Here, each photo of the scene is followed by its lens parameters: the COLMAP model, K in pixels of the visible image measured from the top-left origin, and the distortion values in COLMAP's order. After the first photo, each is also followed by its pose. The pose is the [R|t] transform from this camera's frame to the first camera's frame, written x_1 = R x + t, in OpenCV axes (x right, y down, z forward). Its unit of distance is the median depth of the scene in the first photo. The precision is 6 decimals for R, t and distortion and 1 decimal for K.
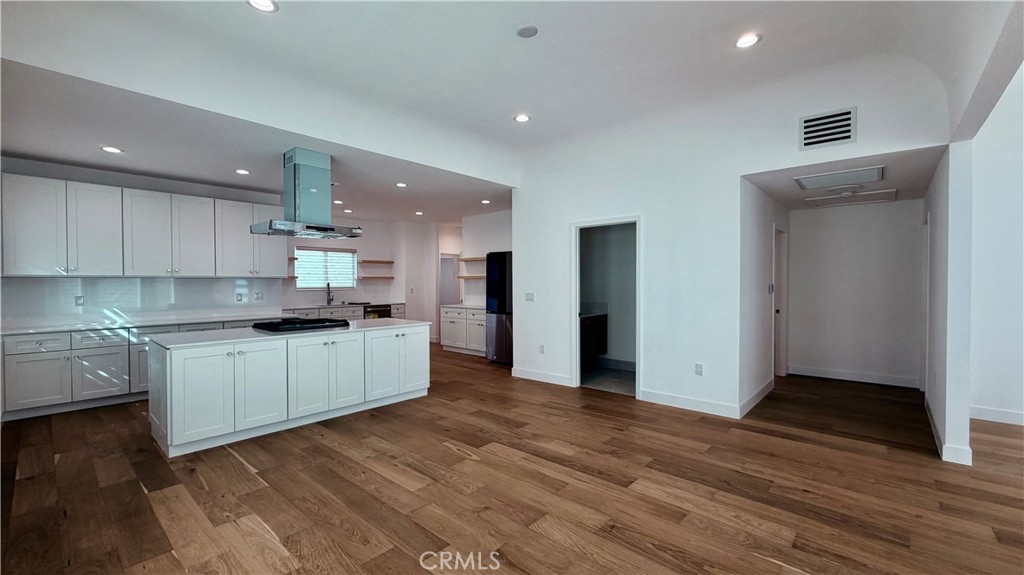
lens RADIAL K [[417.1, 0, 518.7], [0, 417.1, 286.1], [0, 0, 1]] dist [-0.001746, 0.000761]
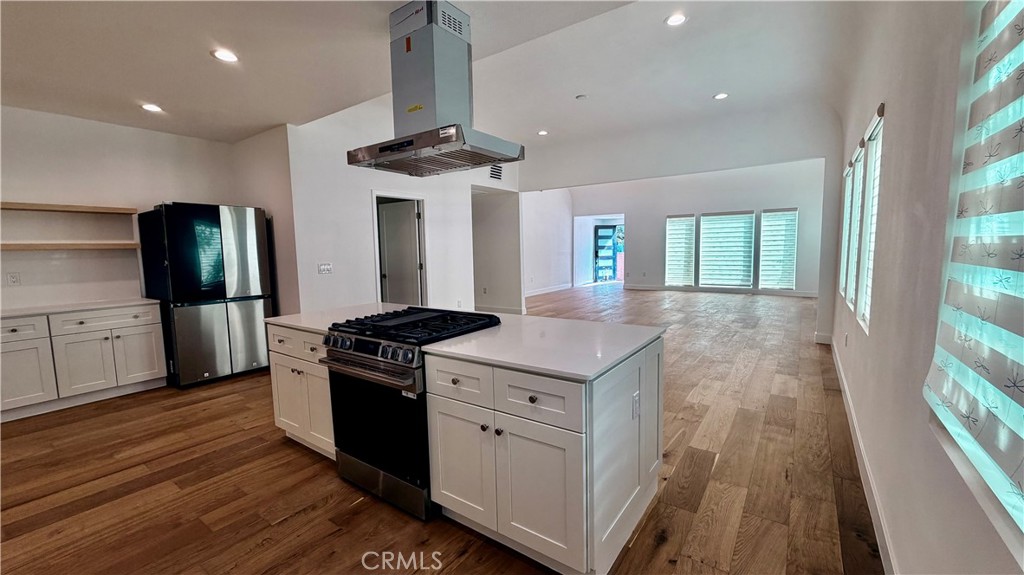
lens RADIAL K [[417.1, 0, 492.6], [0, 417.1, 286.3], [0, 0, 1]] dist [-0.001746, 0.000761]
pose [[-0.073292, -0.098028, 0.992481, -0.899442], [0.028707, 0.994538, 0.100351, -0.013684], [-0.996897, 0.035846, -0.070078, 0.791506]]
